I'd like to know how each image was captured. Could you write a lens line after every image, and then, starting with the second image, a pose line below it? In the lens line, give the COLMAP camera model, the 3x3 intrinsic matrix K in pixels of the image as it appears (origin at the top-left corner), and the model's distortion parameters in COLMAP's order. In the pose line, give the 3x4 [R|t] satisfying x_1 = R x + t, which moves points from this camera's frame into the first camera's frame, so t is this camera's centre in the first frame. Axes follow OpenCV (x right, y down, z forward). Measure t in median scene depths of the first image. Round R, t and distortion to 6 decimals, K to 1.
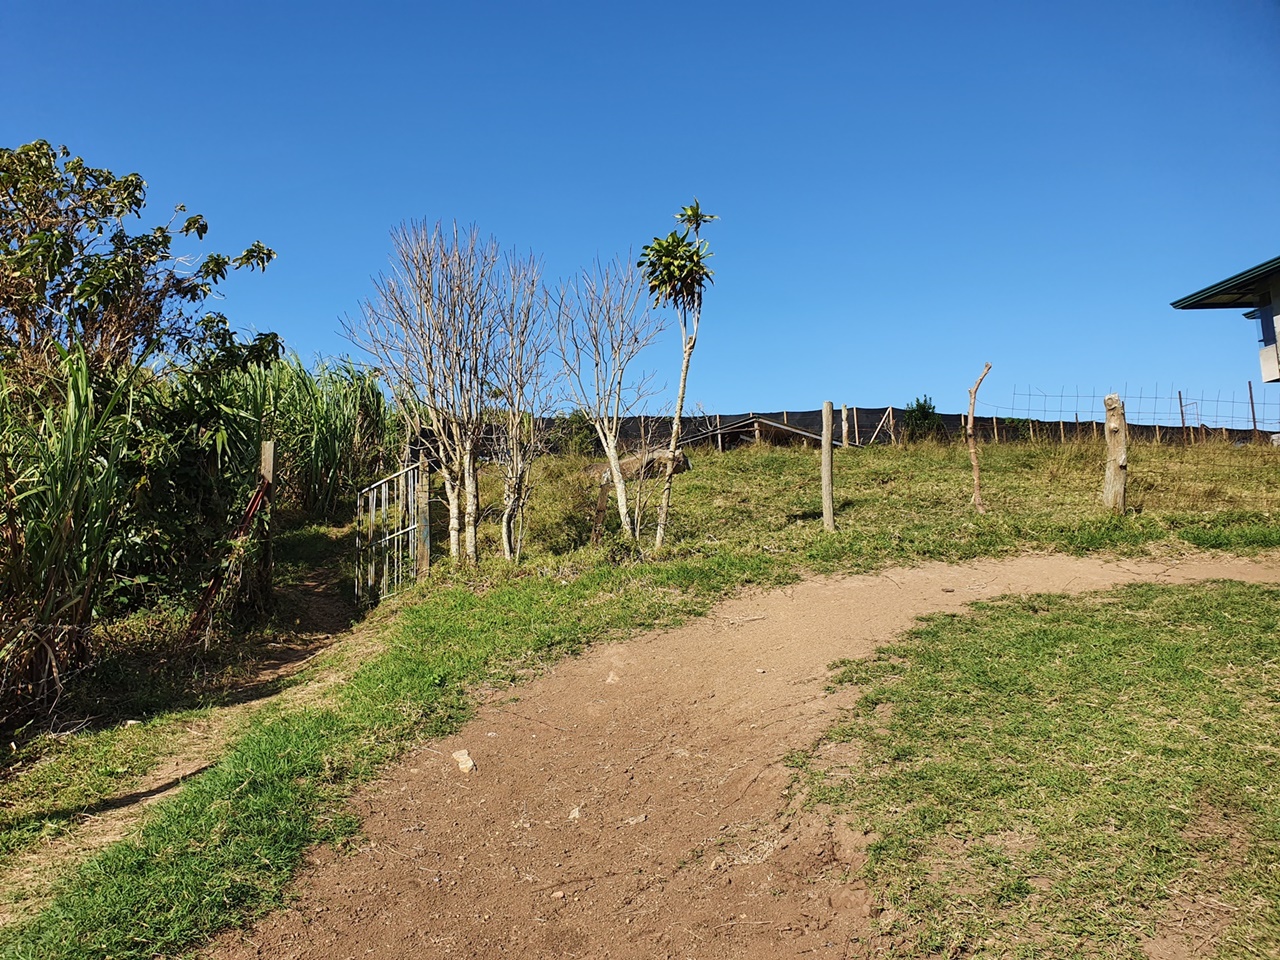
lens RADIAL K [[962.9, 0, 558.5], [0, 962.9, 479.3], [0, 0, 1]] dist [0.024298, 0.001437]
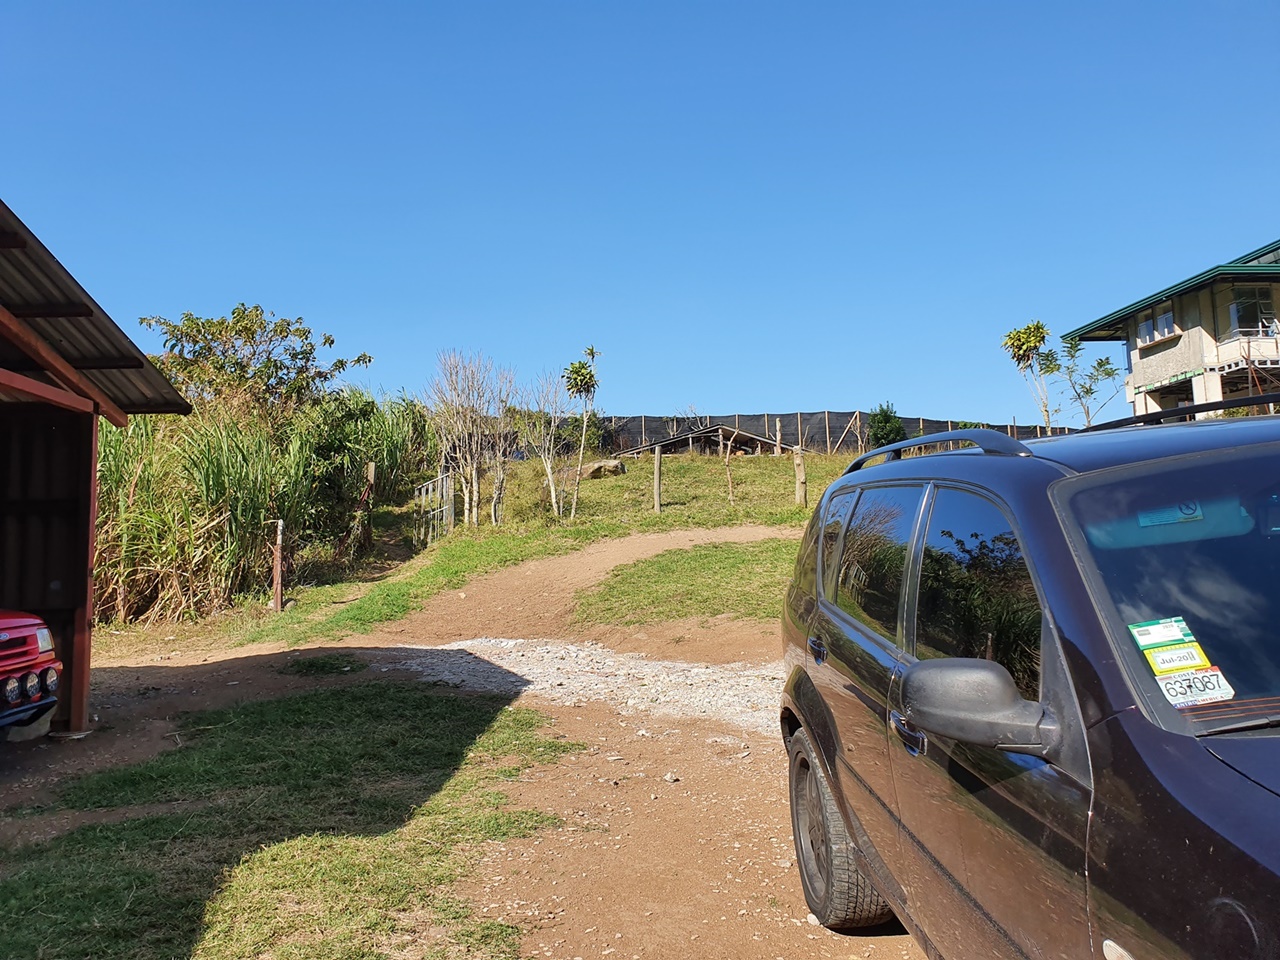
lens RADIAL K [[979.1, 0, 635.6], [0, 979.1, 470.9], [0, 0, 1]] dist [-0.040700, 0.101194]
pose [[0.999127, 0.016271, 0.038481, 0.147693], [-0.016658, 0.999814, 0.009754, -0.047628], [-0.038315, -0.010387, 0.999212, -0.935680]]
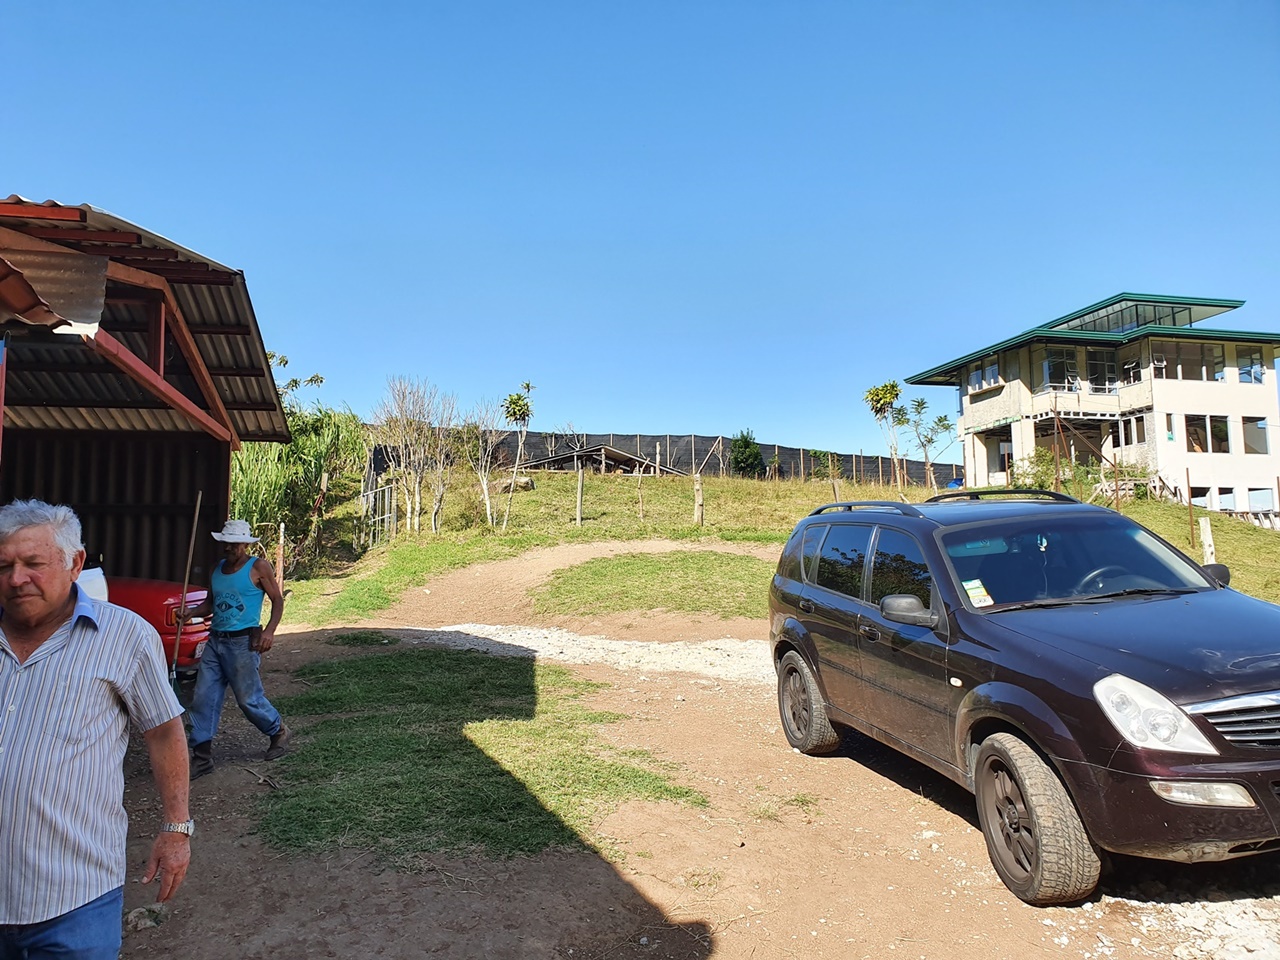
lens RADIAL K [[980.7, 0, 640.0], [0, 980.7, 480.0], [0, 0, 1]] dist [0.040361, -0.004506]
pose [[0.979312, 0.056623, 0.194274, -0.034184], [-0.057969, 0.998318, 0.001246, -0.064535], [-0.193877, -0.012482, 0.980946, -1.252906]]
